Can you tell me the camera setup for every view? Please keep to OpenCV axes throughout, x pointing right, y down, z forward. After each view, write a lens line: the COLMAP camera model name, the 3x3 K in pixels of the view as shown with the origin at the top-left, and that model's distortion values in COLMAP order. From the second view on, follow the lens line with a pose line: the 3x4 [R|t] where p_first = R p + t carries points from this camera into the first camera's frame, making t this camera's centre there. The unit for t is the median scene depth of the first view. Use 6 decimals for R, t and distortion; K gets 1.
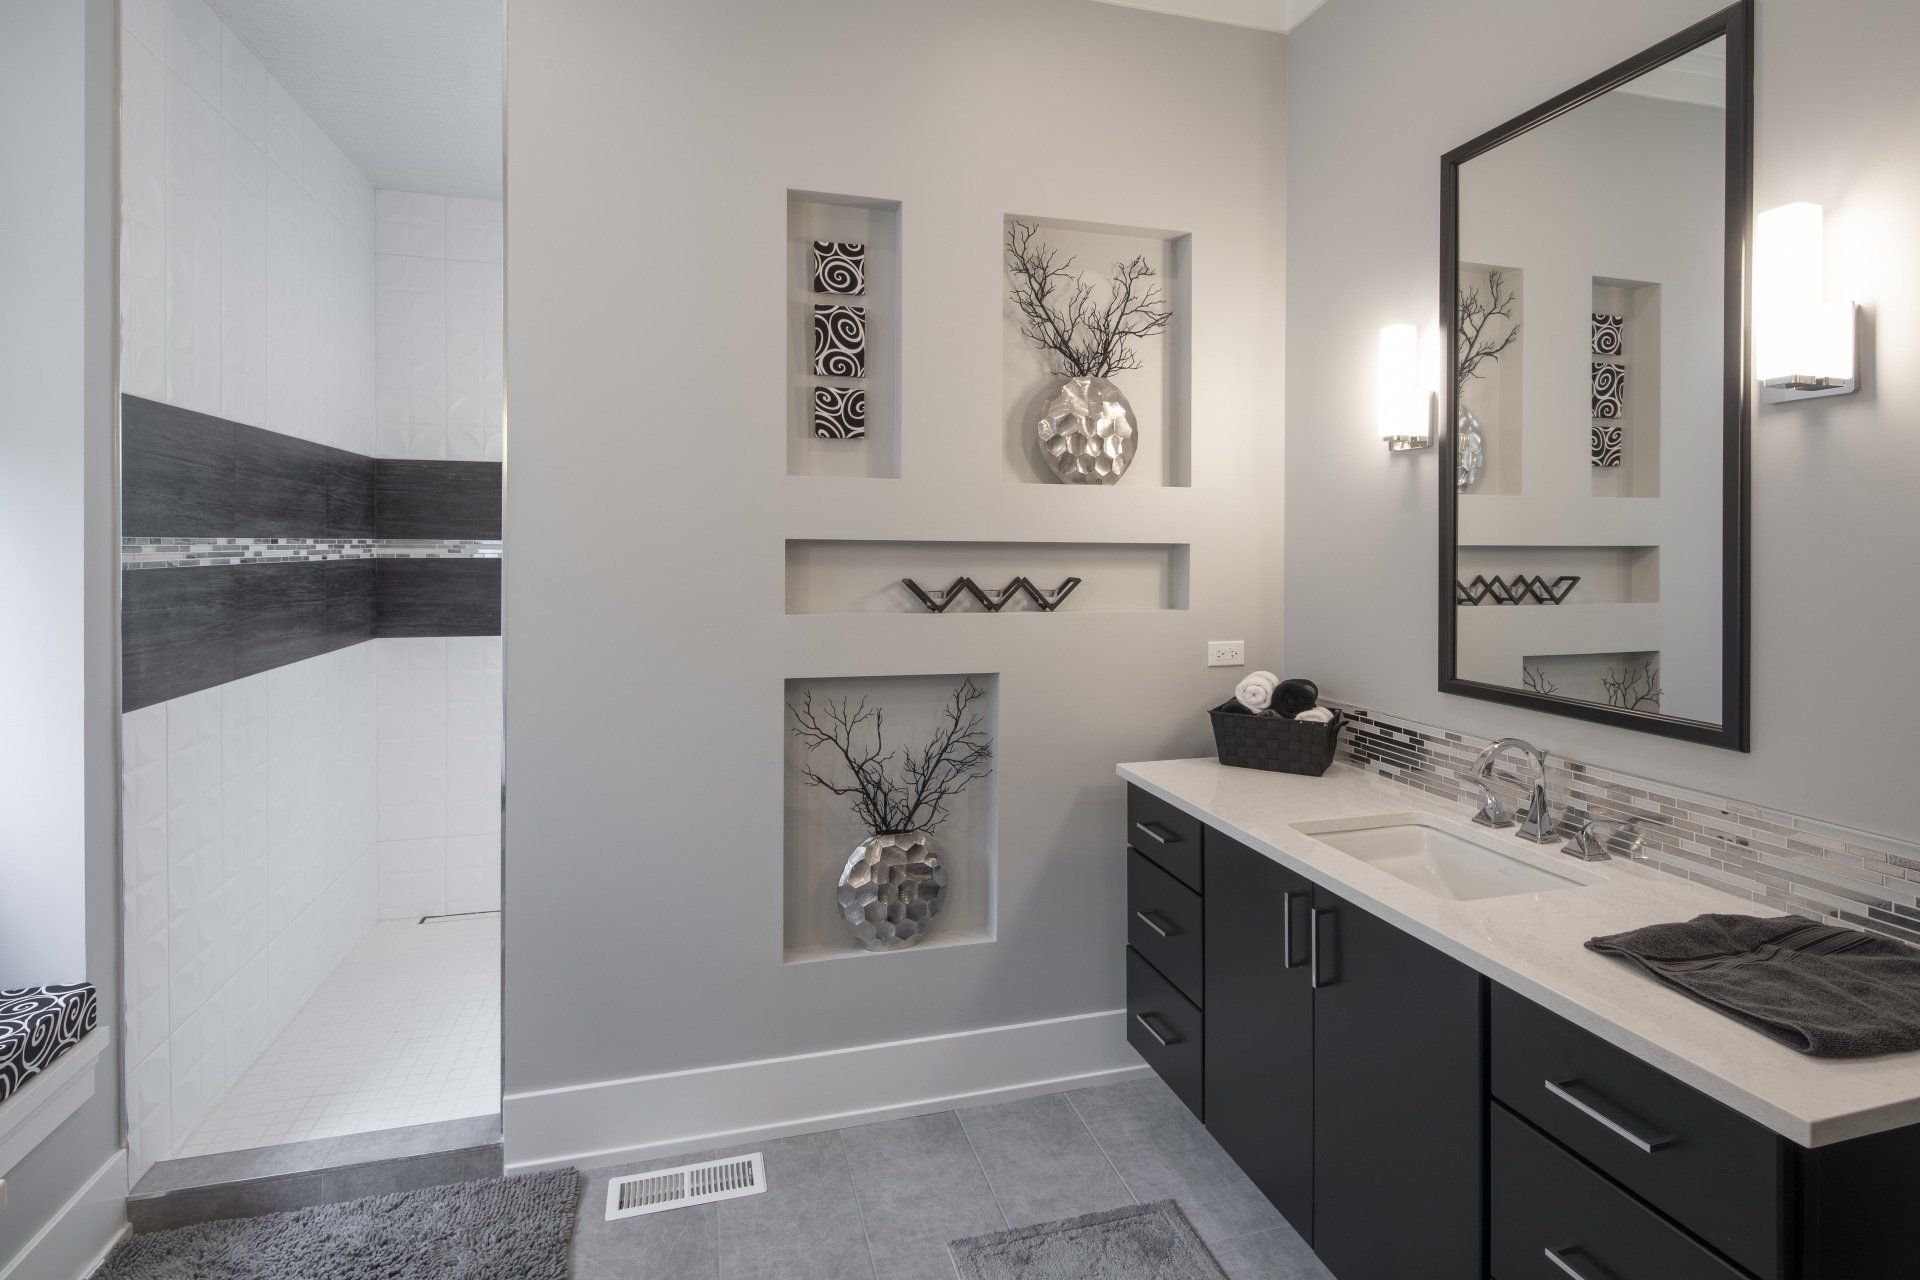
lens RADIAL K [[951.7, 0, 991.8], [0, 951.7, 546.7], [0, 0, 1]] dist [0.000231, -0.002016]
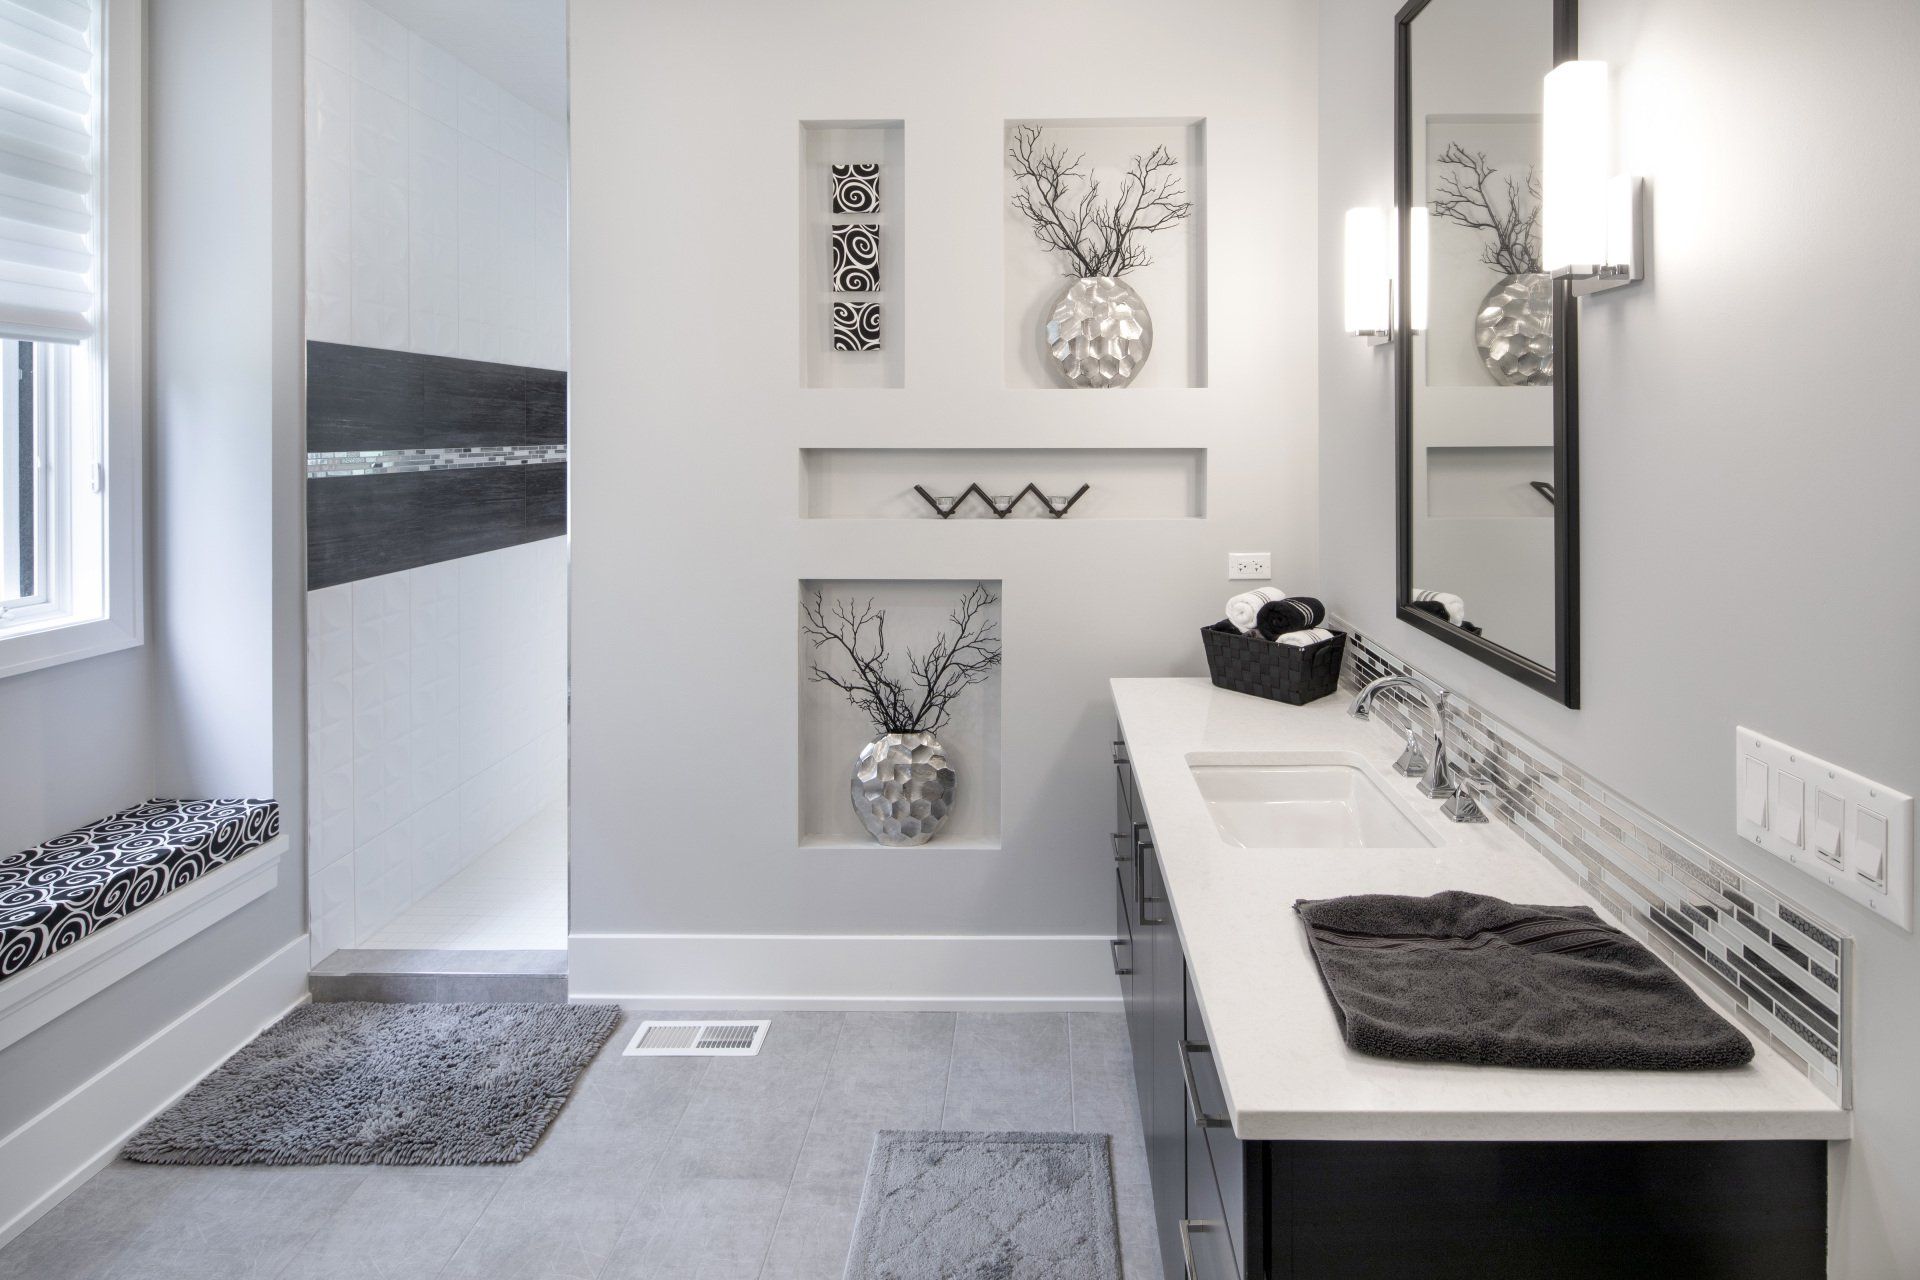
lens RADIAL K [[1006.1, 0, 1034.0], [0, 1006.1, 425.9], [0, 0, 1]] dist [0.001175, -0.002967]
pose [[0.953829, -0.014397, -0.300006, 0.364515], [0.012401, 0.999887, -0.008556, -0.019601], [0.300095, 0.004441, 0.953899, 0.002684]]
